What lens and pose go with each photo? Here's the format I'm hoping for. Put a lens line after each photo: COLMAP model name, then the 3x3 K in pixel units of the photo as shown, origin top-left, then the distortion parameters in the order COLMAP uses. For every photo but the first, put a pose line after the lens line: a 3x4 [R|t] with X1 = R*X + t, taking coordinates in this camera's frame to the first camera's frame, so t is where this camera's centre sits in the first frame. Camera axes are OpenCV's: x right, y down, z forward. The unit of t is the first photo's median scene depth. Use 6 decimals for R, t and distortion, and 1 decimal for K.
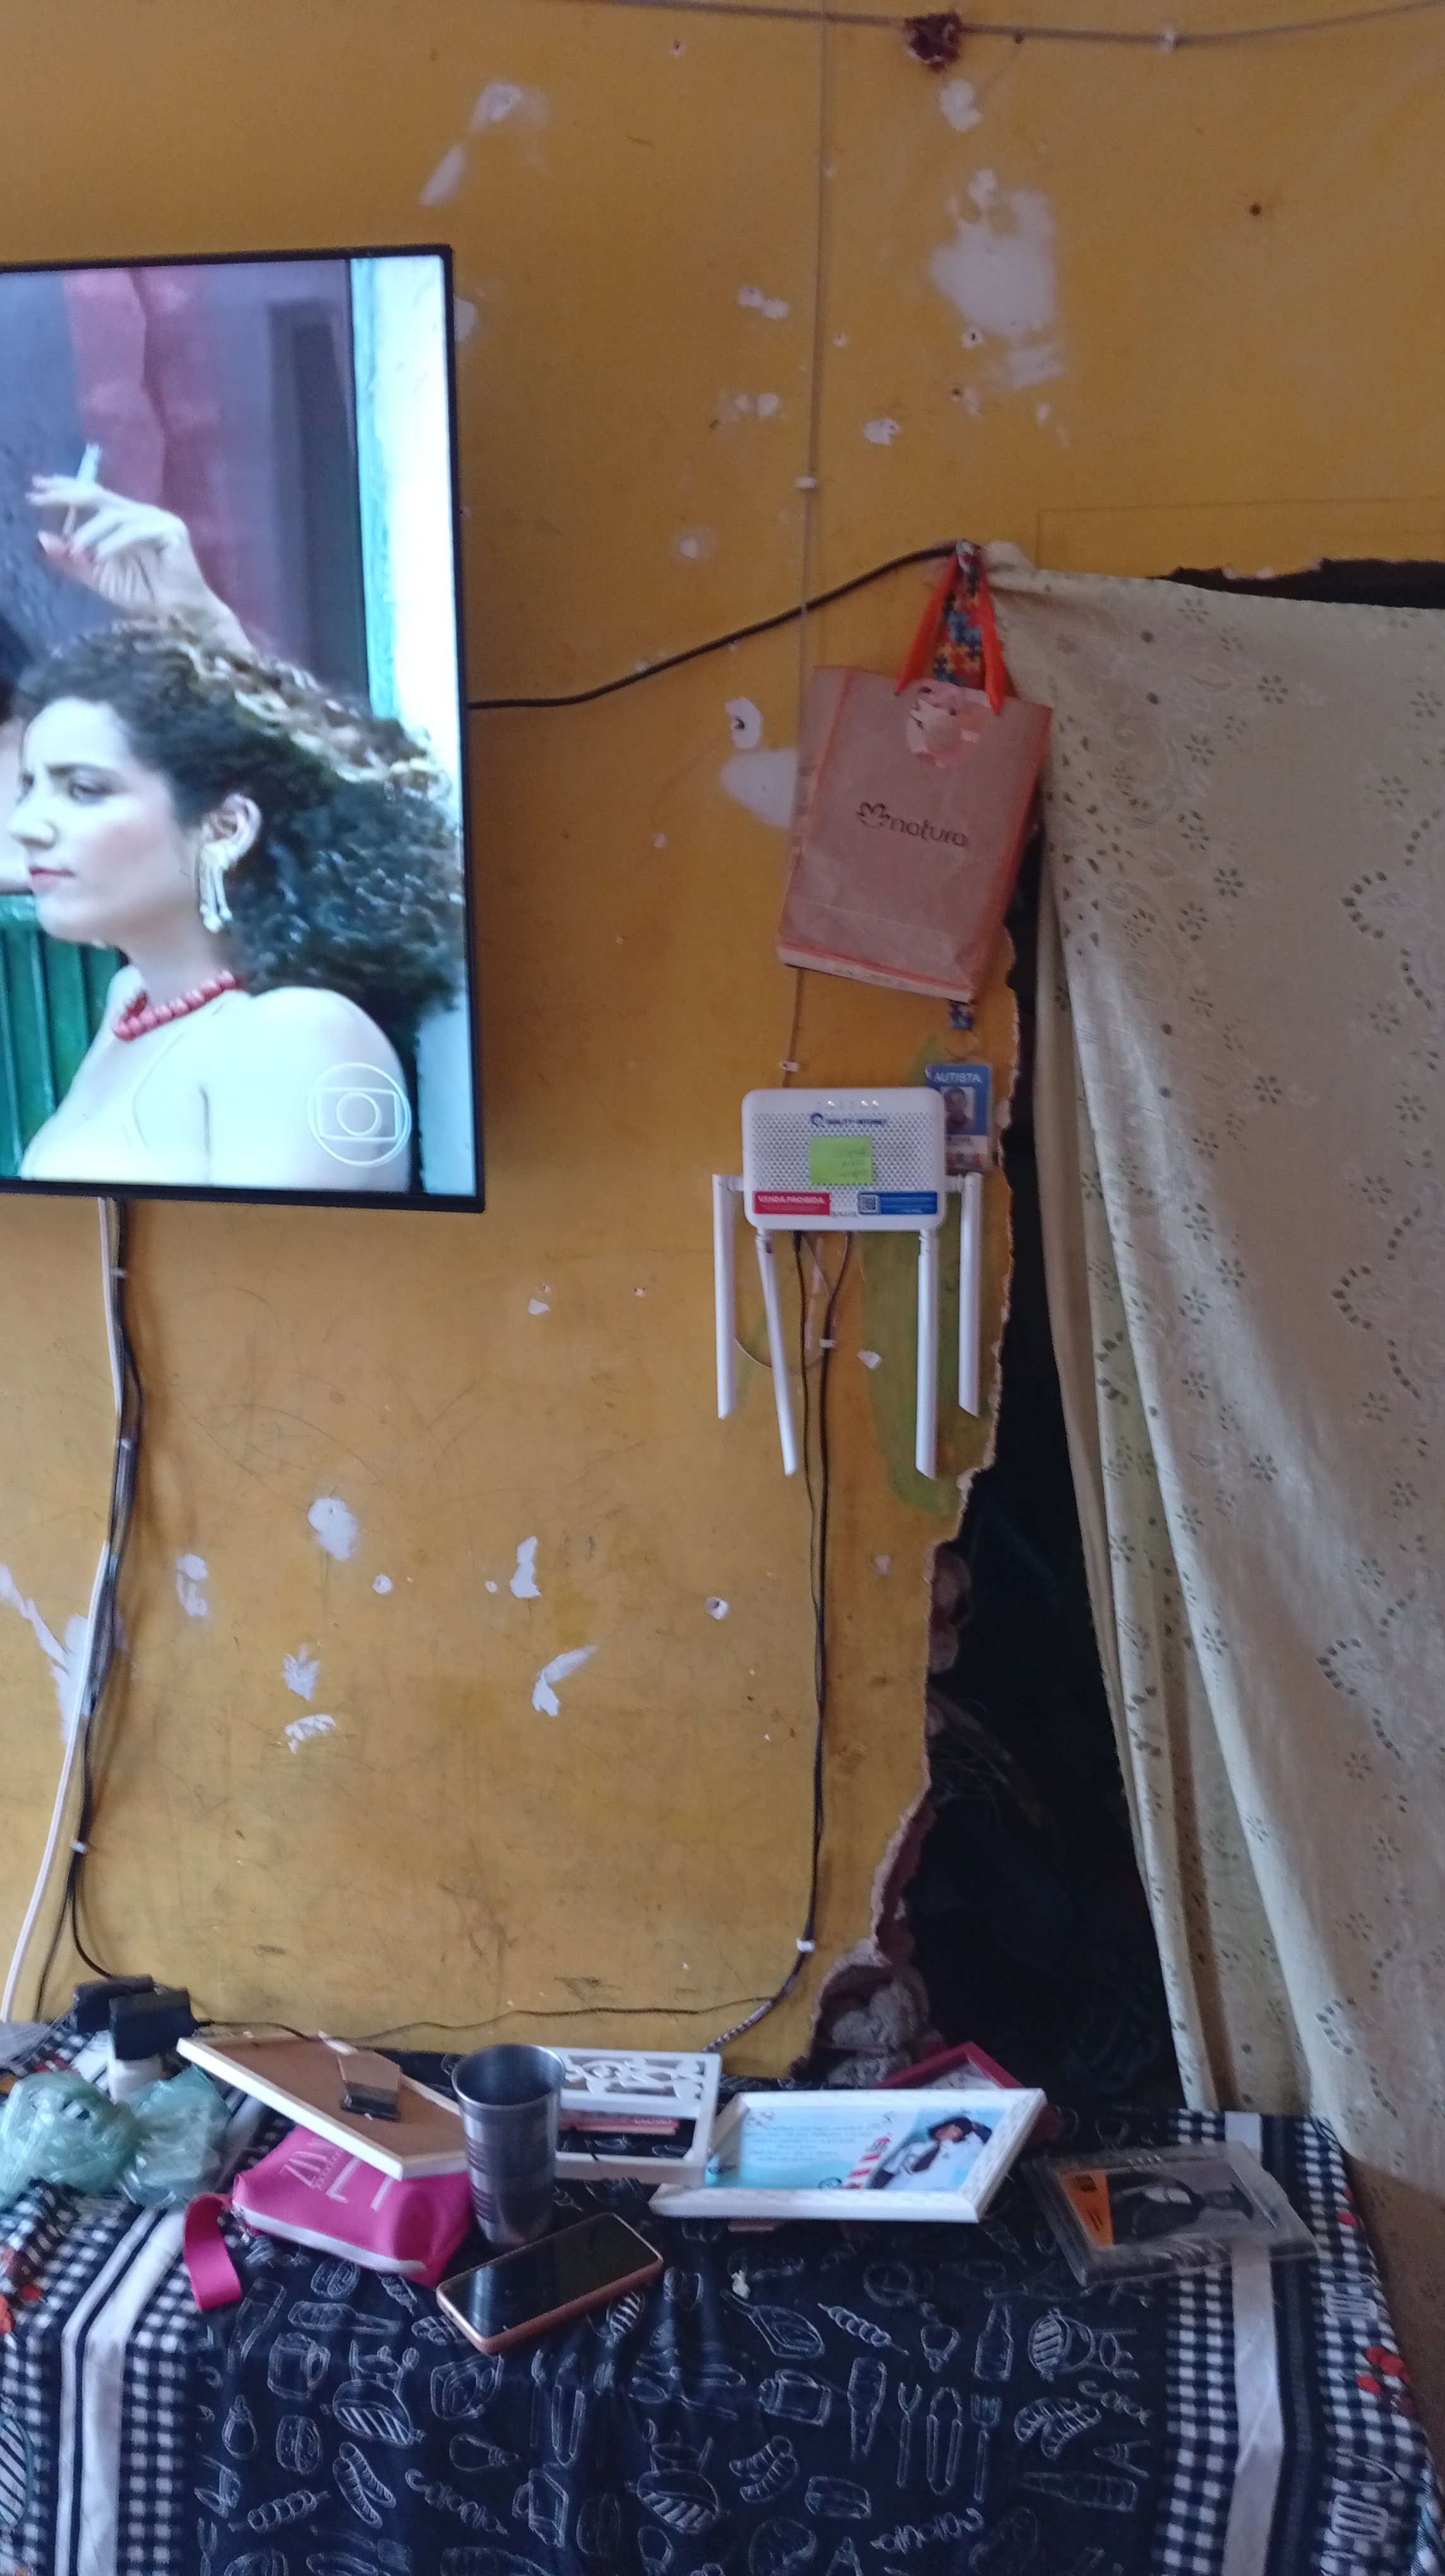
lens RADIAL K [[1972.1, 0, 722.5], [0, 1972.1, 1288.0], [0, 0, 1]] dist [0.078077, -0.189664]
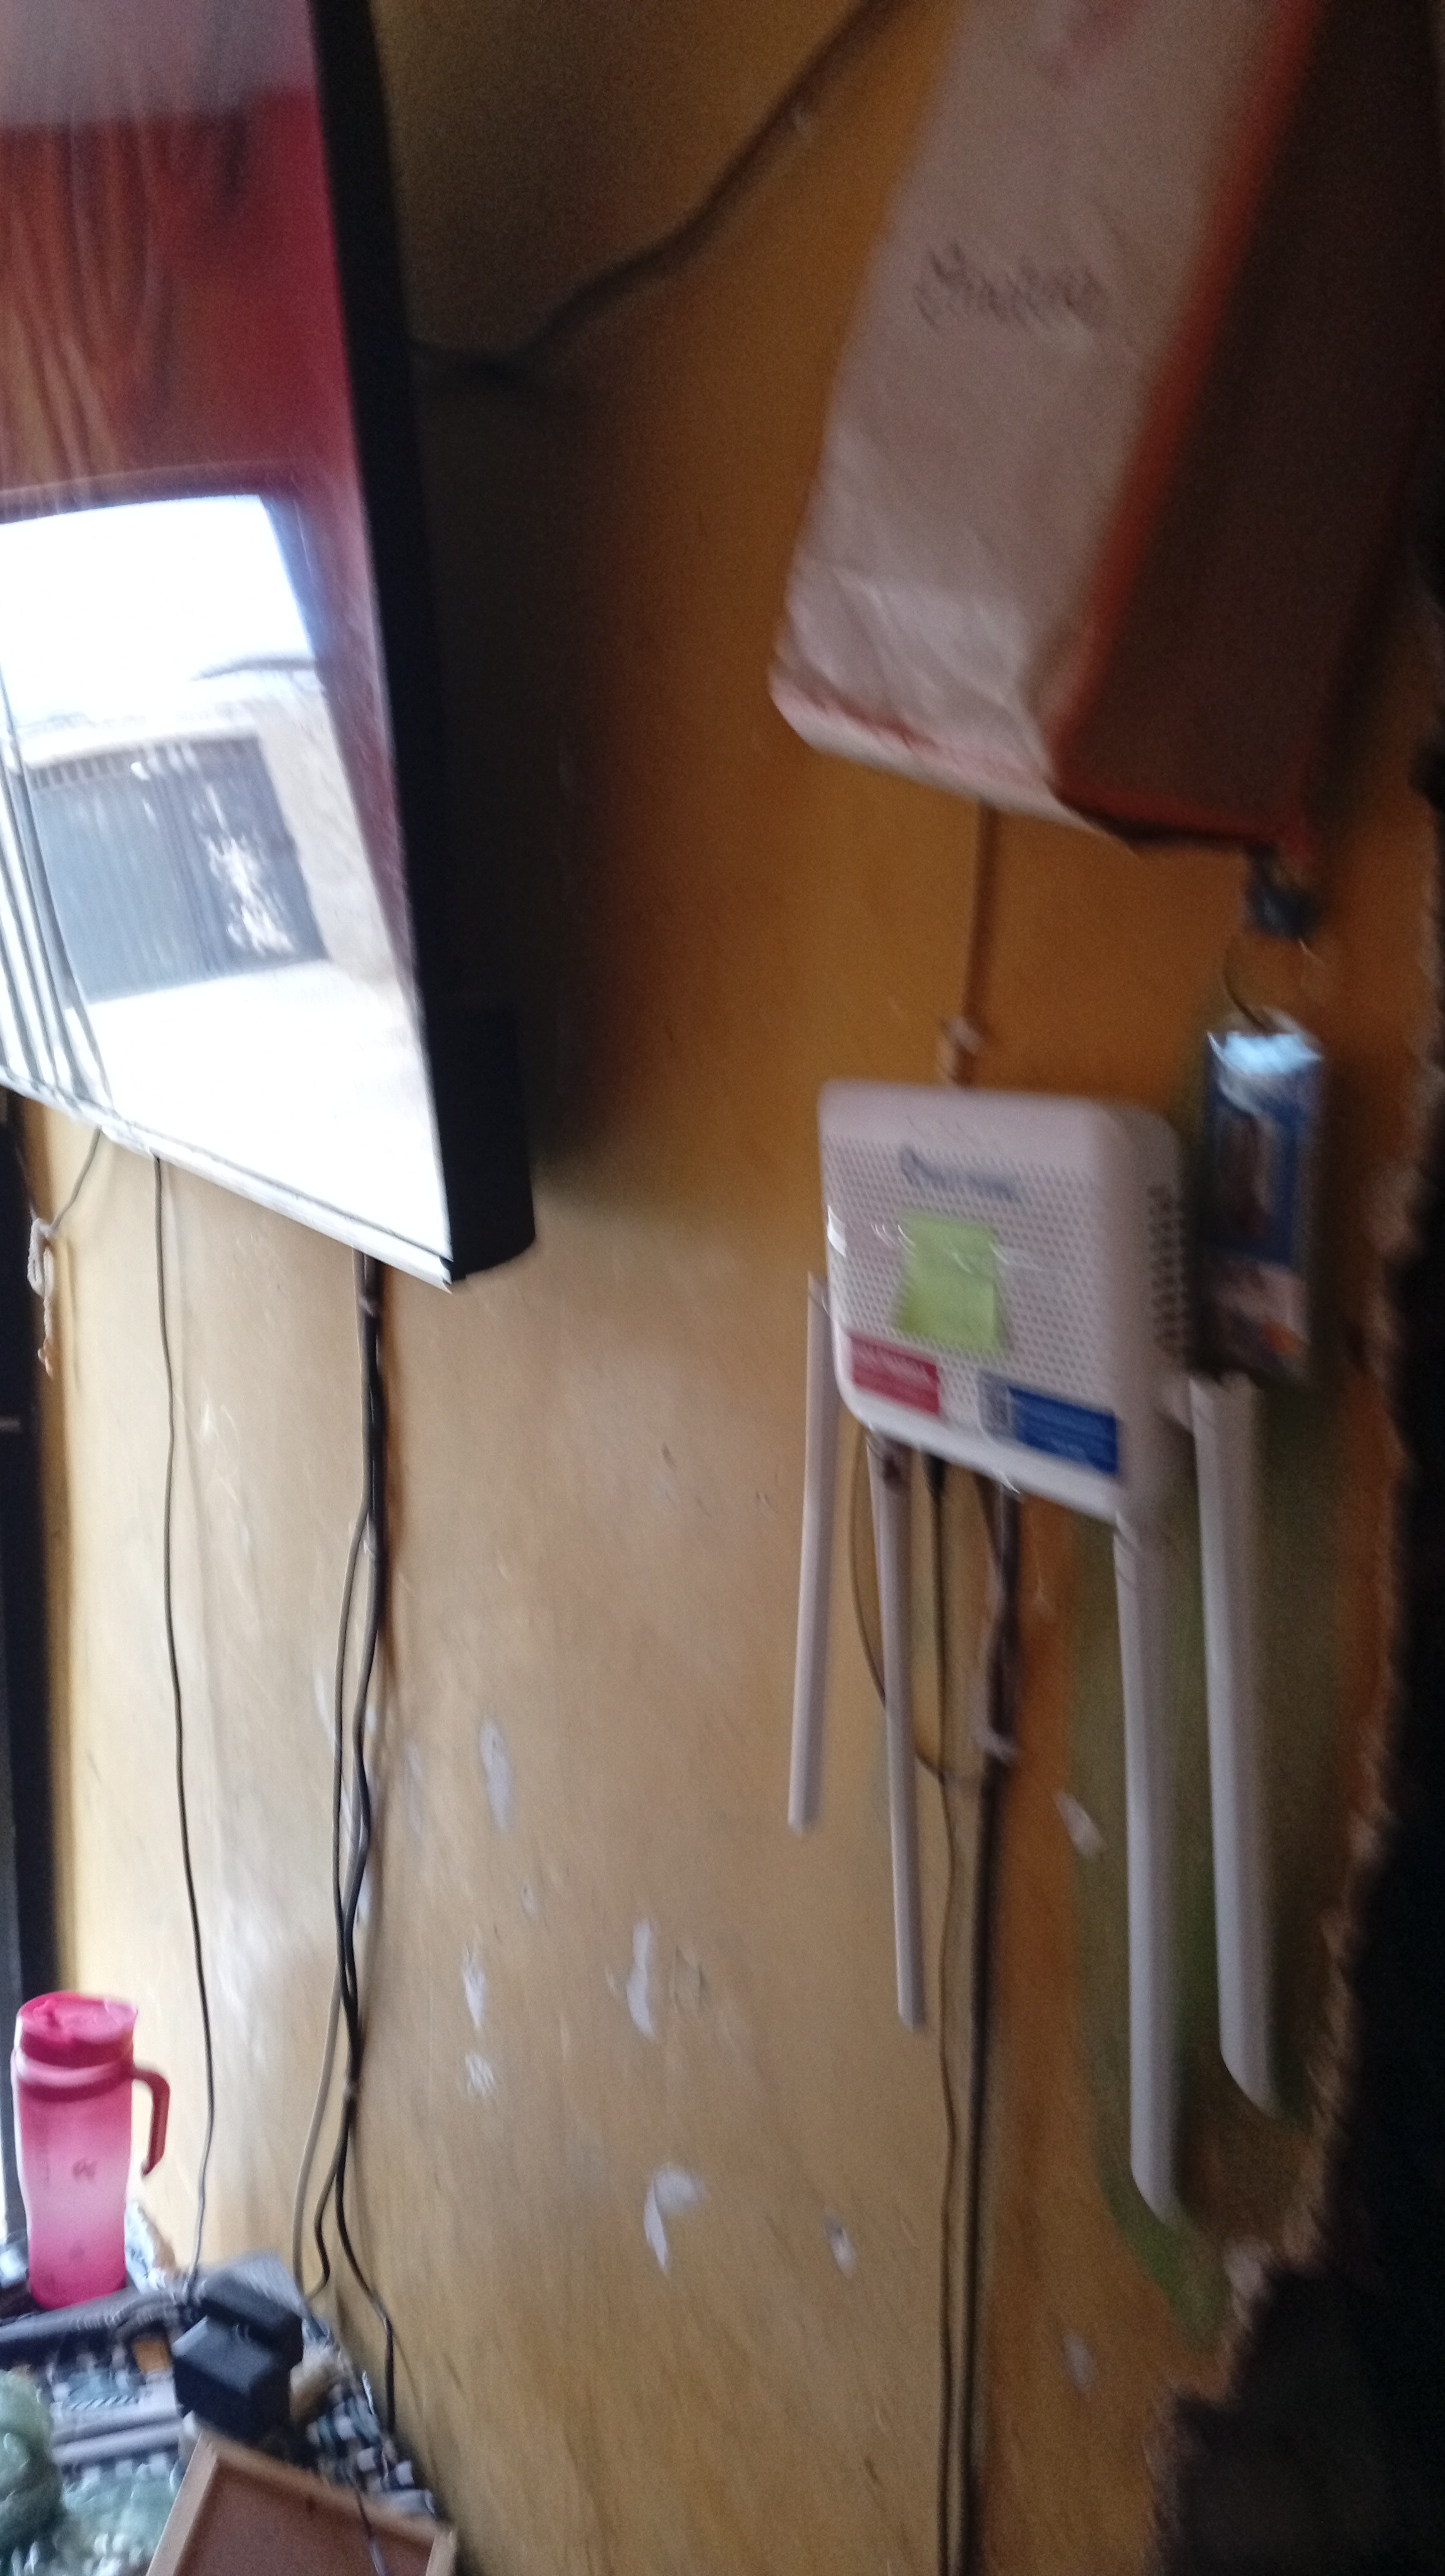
lens RADIAL K [[1972.1, 0, 722.5], [0, 1972.1, 1288.0], [0, 0, 1]] dist [0.078077, -0.189664]
pose [[0.586020, 0.141554, -0.797837, 0.321313], [-0.158960, 0.985574, 0.058106, -0.075351], [0.794552, 0.092773, 0.600067, 0.710609]]
